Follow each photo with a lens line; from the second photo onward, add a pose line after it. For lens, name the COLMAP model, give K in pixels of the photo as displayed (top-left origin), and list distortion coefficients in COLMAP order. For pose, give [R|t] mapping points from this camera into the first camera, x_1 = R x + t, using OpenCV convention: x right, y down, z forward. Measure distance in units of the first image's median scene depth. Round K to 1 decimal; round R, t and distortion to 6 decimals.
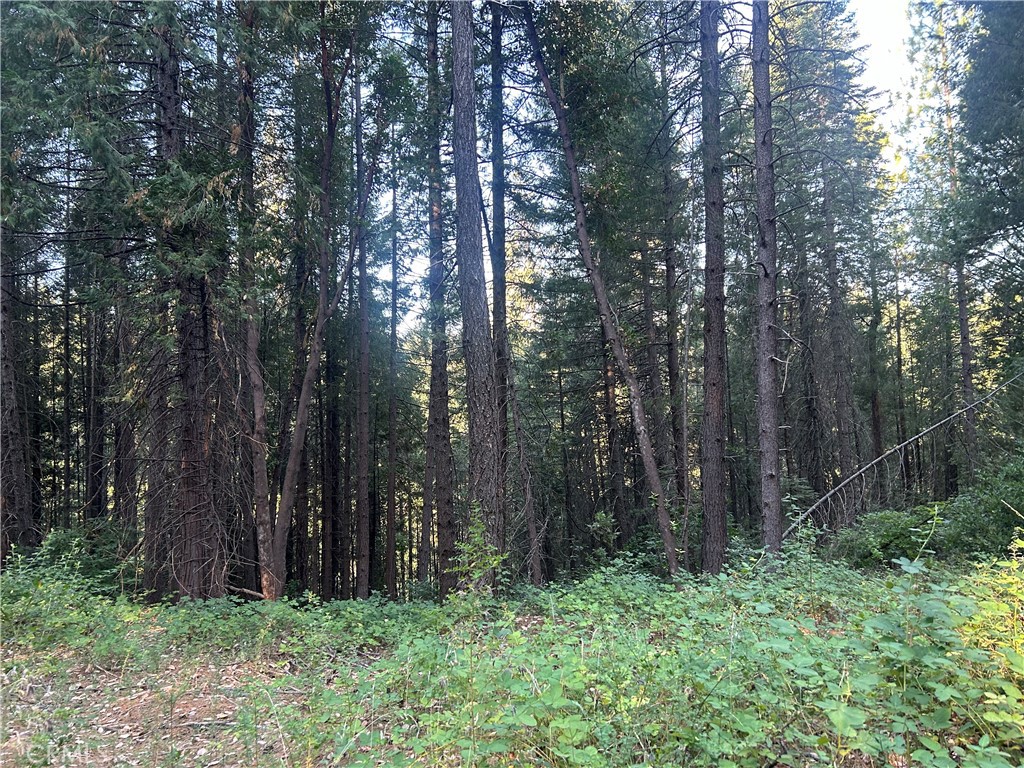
lens RADIAL K [[708.2, 0, 509.5], [0, 708.2, 390.1], [0, 0, 1]] dist [0.004180, -0.025265]
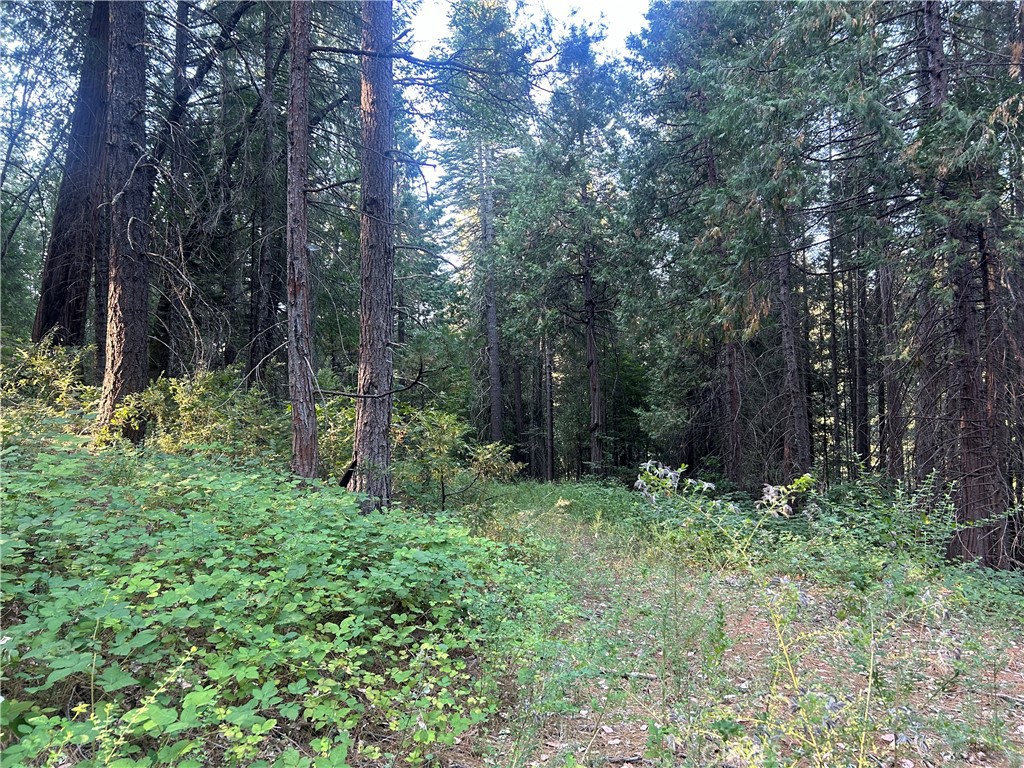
lens RADIAL K [[708.2, 0, 509.5], [0, 708.2, 390.1], [0, 0, 1]] dist [0.004180, -0.025265]
pose [[0.617525, -0.006203, -0.786527, -0.091229], [0.038391, 0.999015, 0.022263, 0.014961], [0.785614, -0.043943, 0.617155, -0.056261]]
